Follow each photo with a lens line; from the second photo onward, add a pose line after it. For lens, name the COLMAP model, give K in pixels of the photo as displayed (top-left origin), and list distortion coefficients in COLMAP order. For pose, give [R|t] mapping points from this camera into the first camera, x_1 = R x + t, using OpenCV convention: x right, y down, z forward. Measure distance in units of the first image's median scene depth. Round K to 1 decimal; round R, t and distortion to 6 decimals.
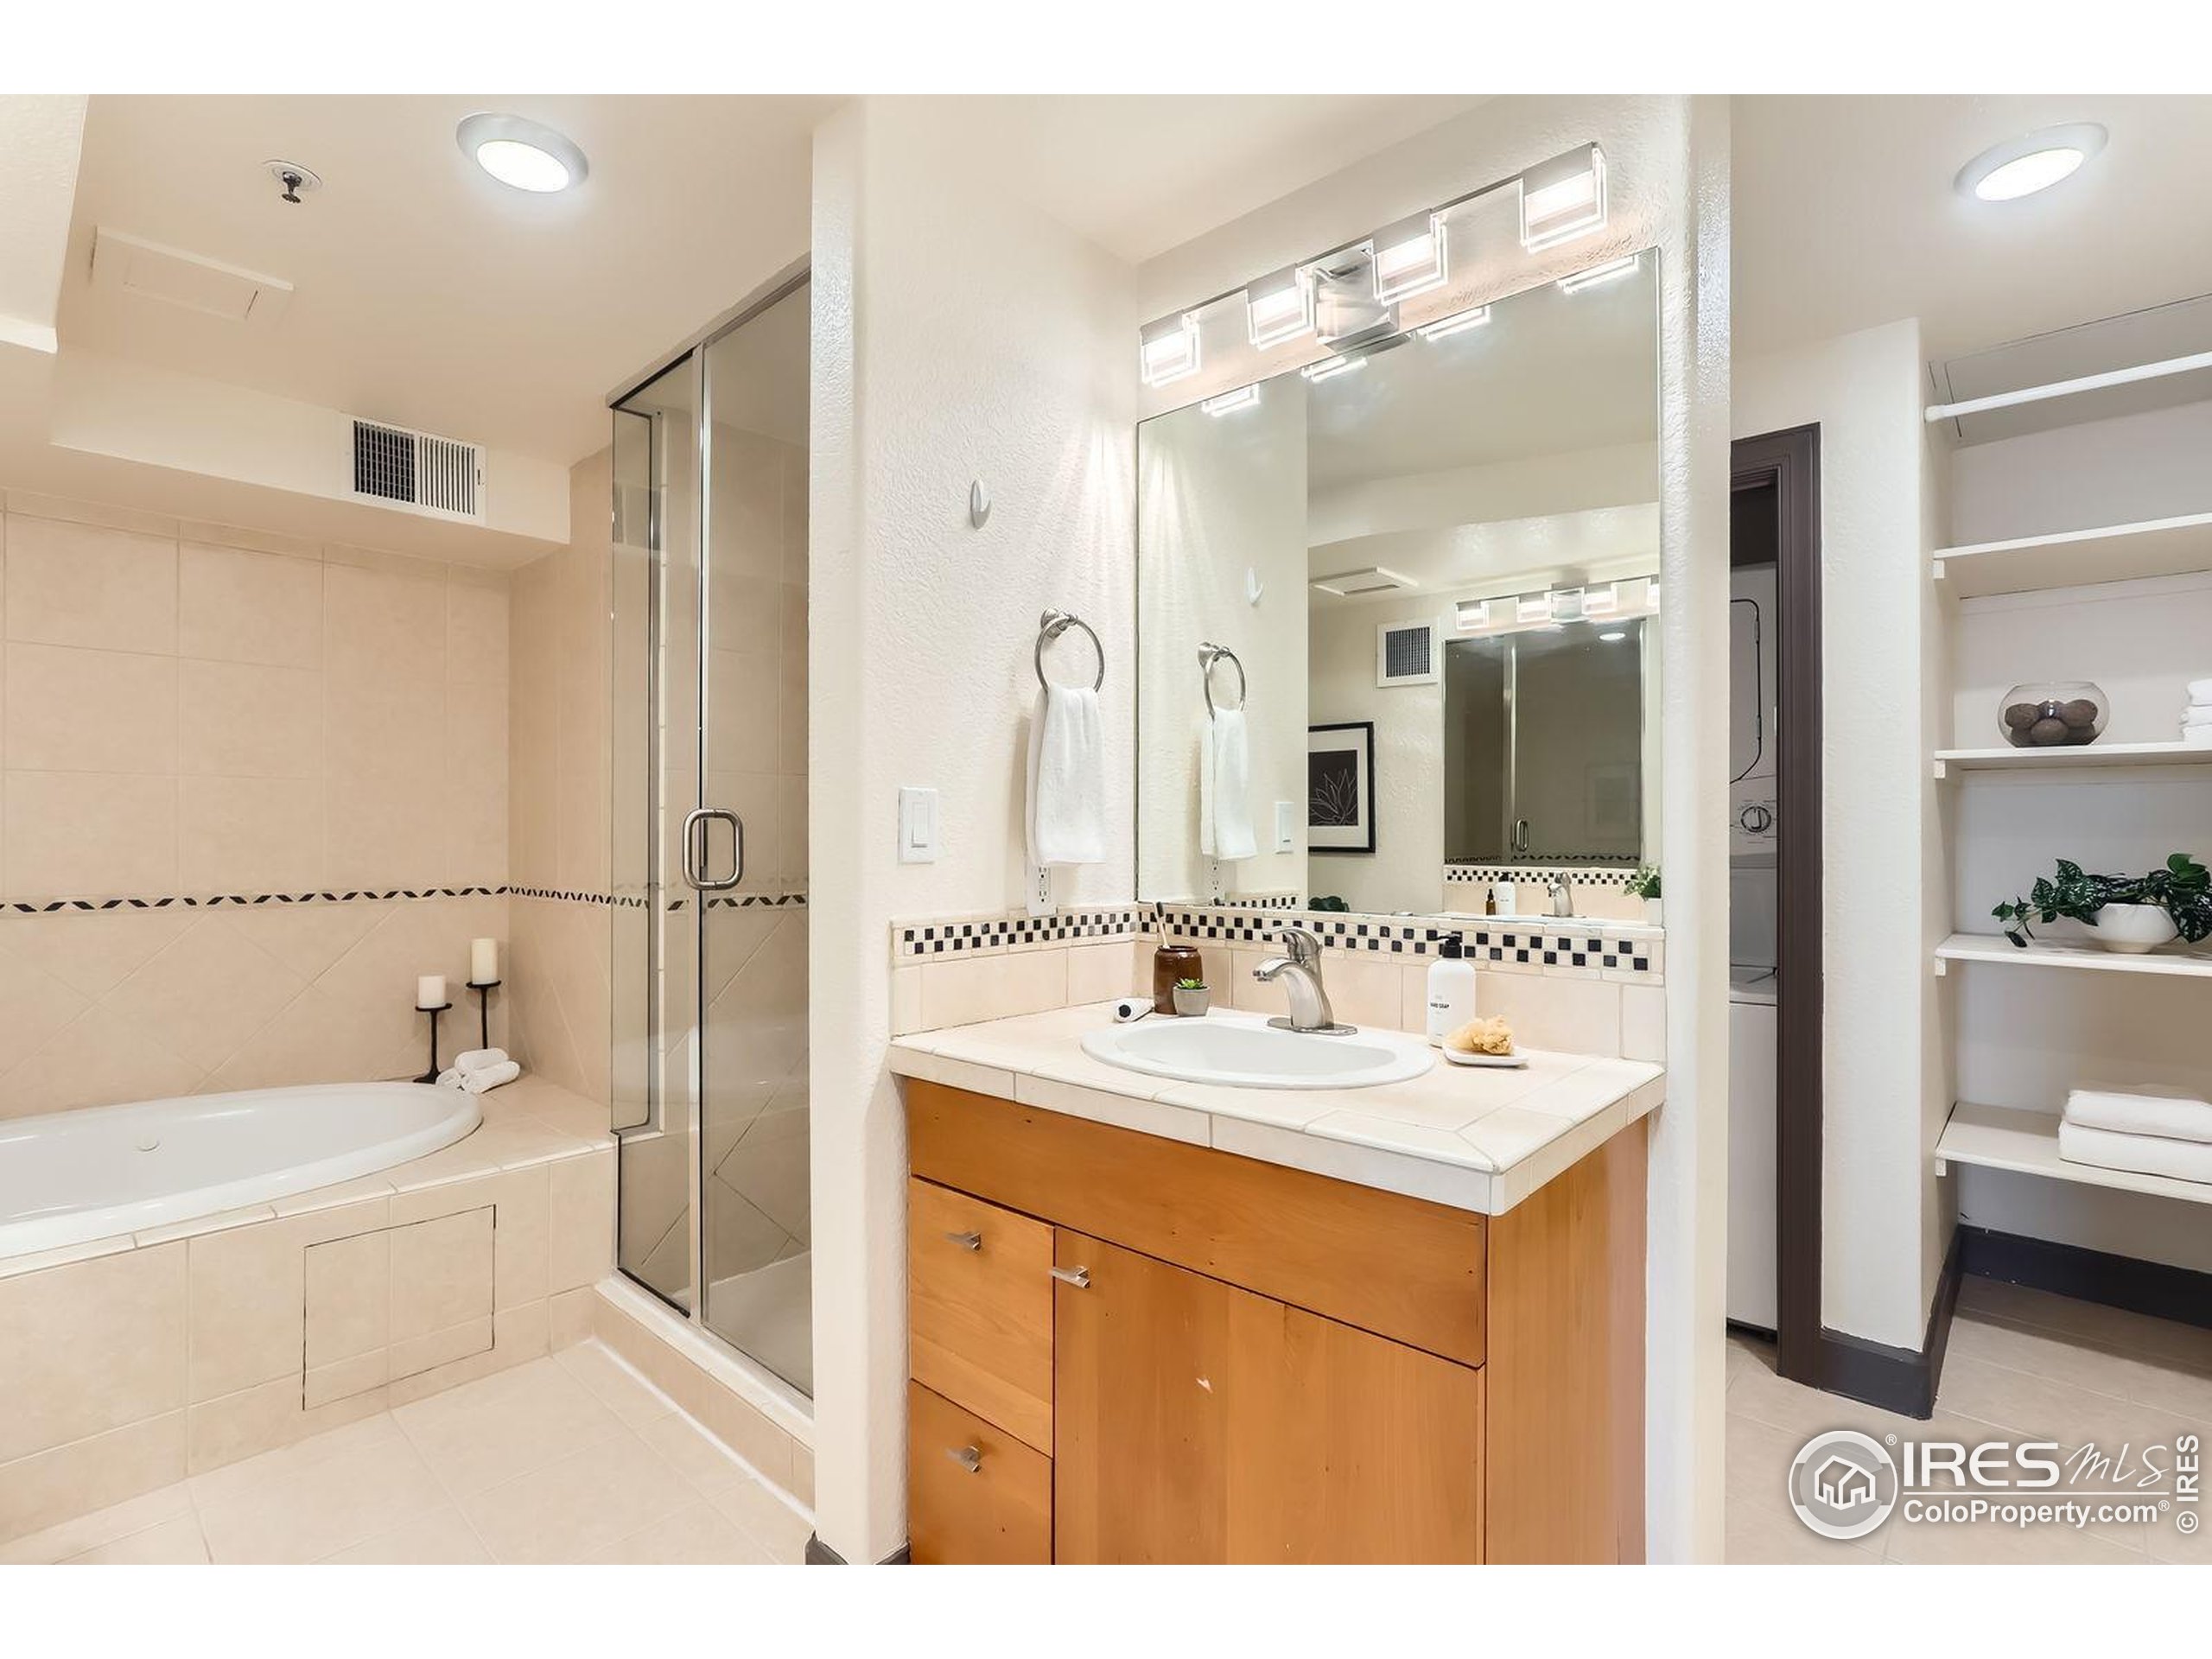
lens RADIAL K [[1048.6, 0, 1111.4], [0, 1048.6, 829.7], [0, 0, 1]] dist [-0.019654, 0.006058]
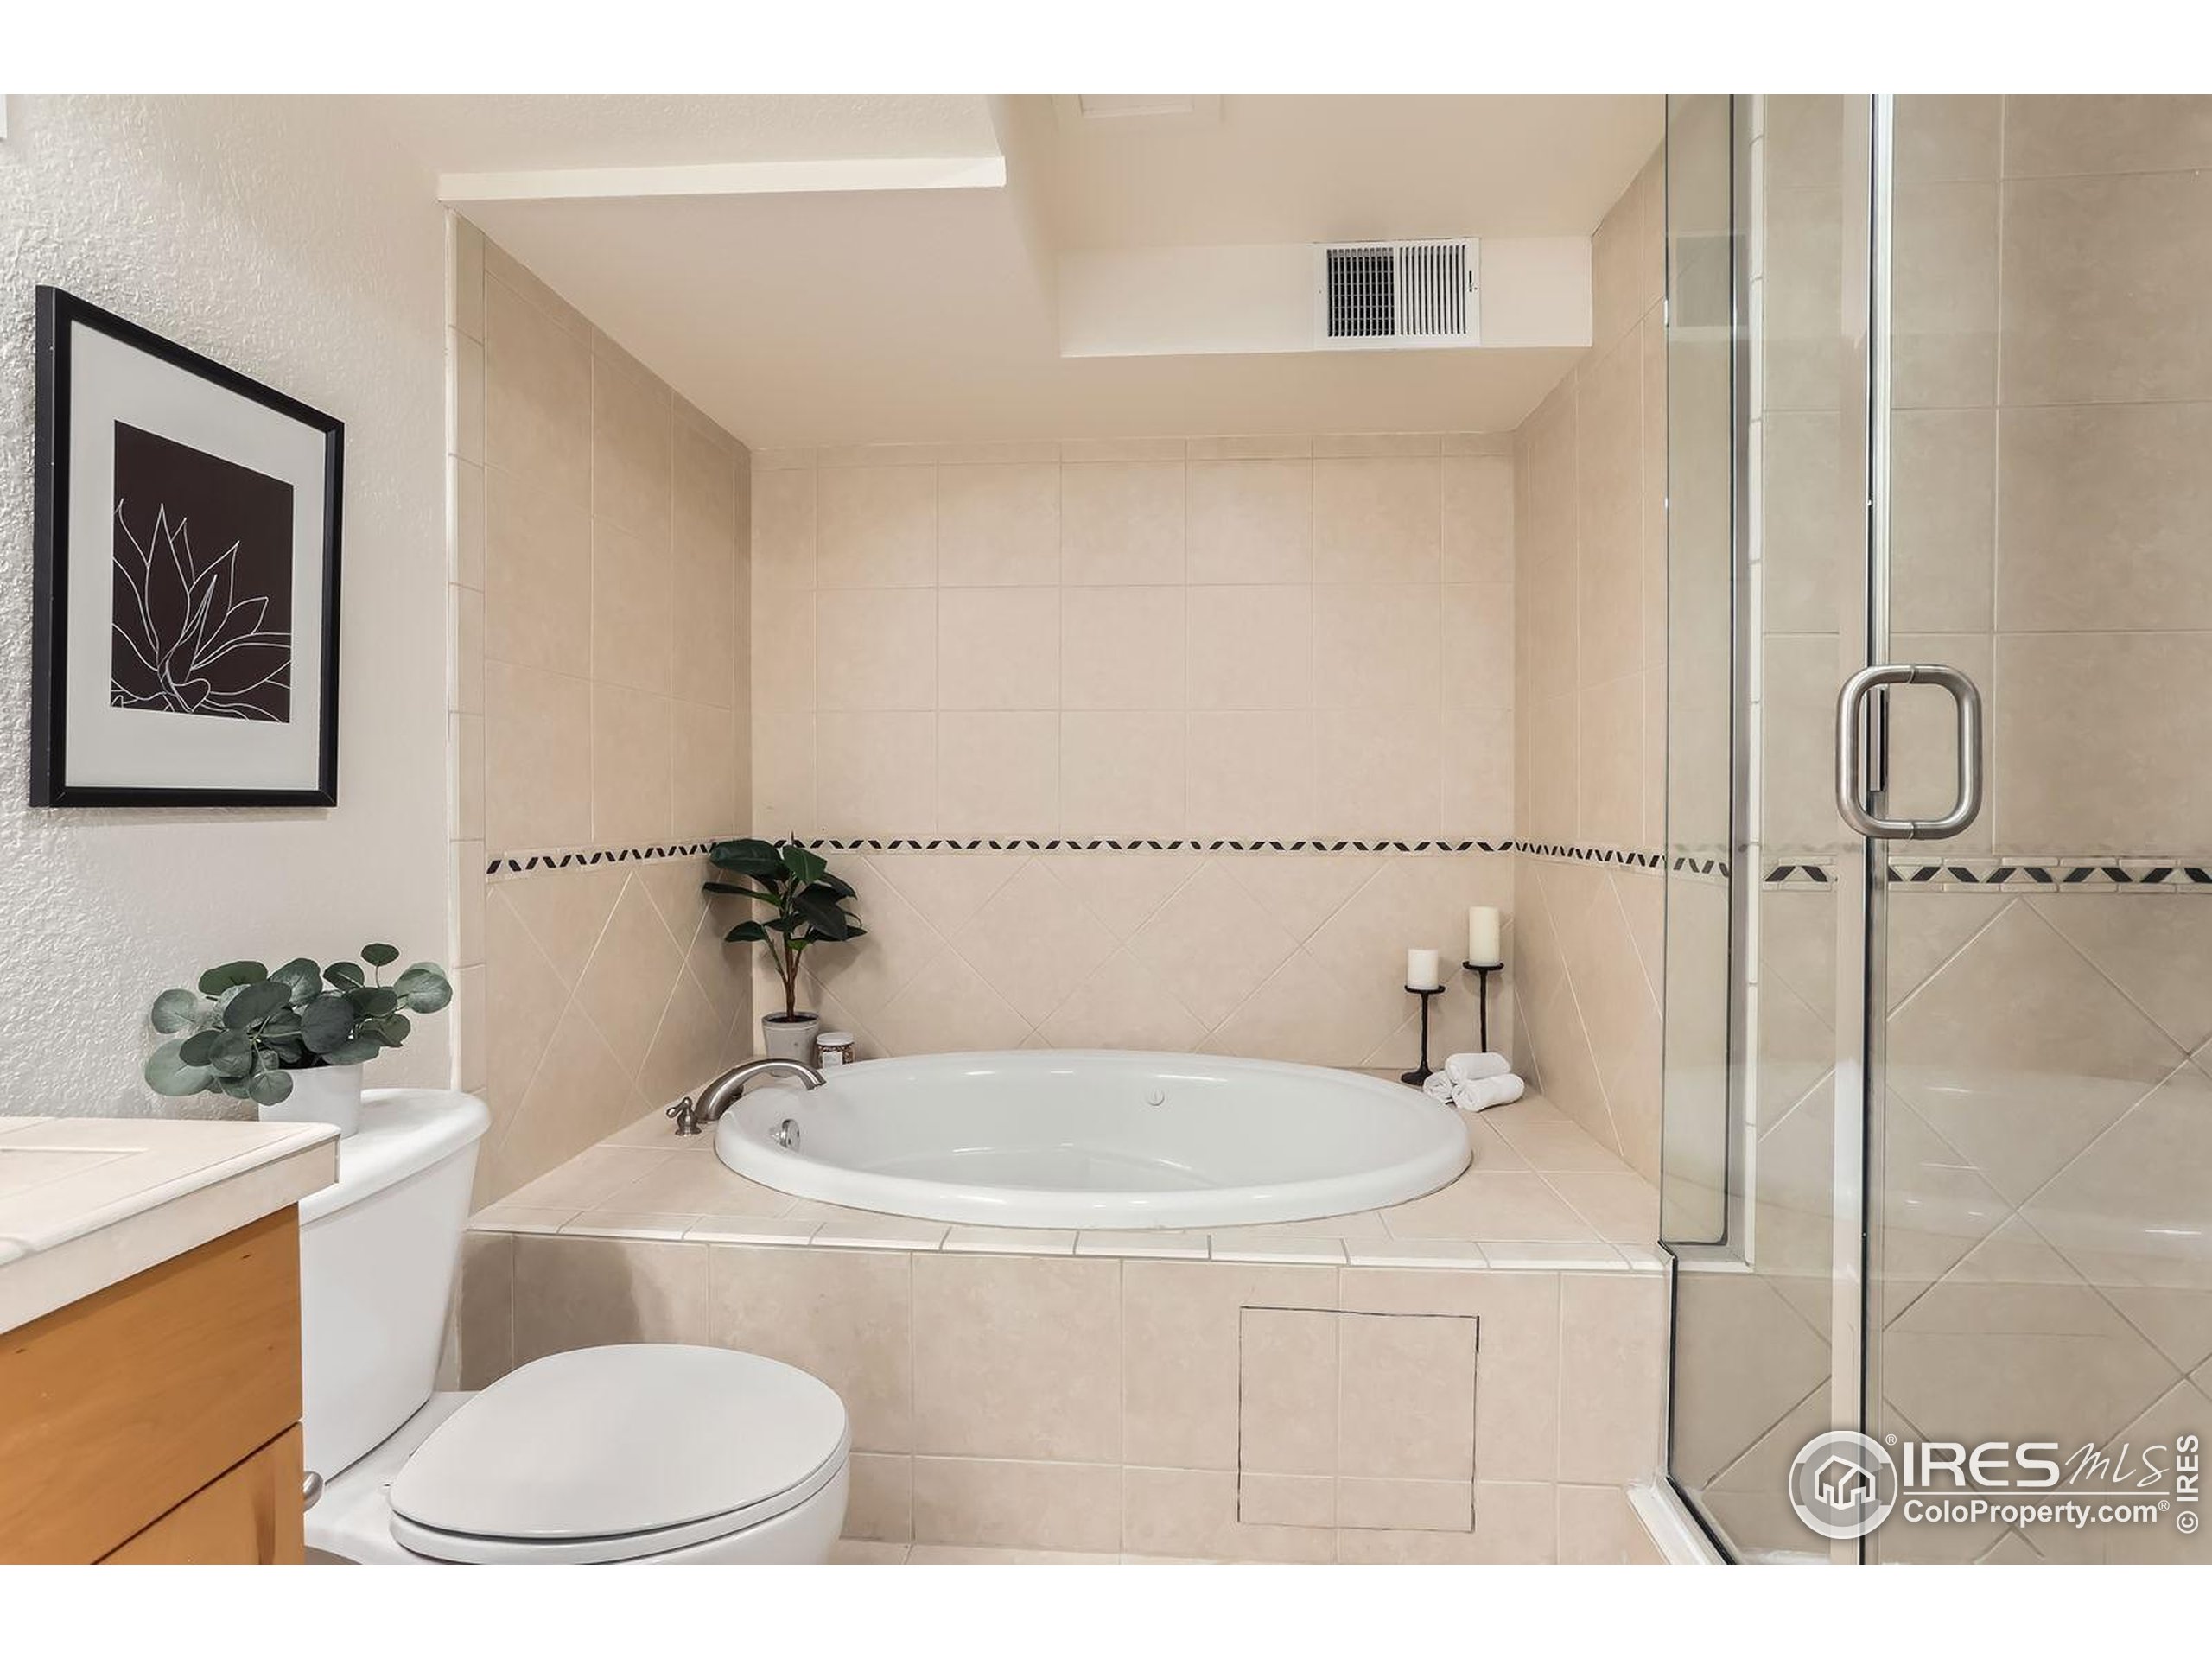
lens RADIAL K [[1048.6, 0, 1108.4], [0, 1048.6, 818.5], [0, 0, 1]] dist [-0.019654, 0.006058]
pose [[0.615590, 0.007688, -0.788029, -0.181118], [0.002726, 0.999926, 0.011885, 0.032144], [0.788062, -0.009464, 0.615523, 0.338626]]
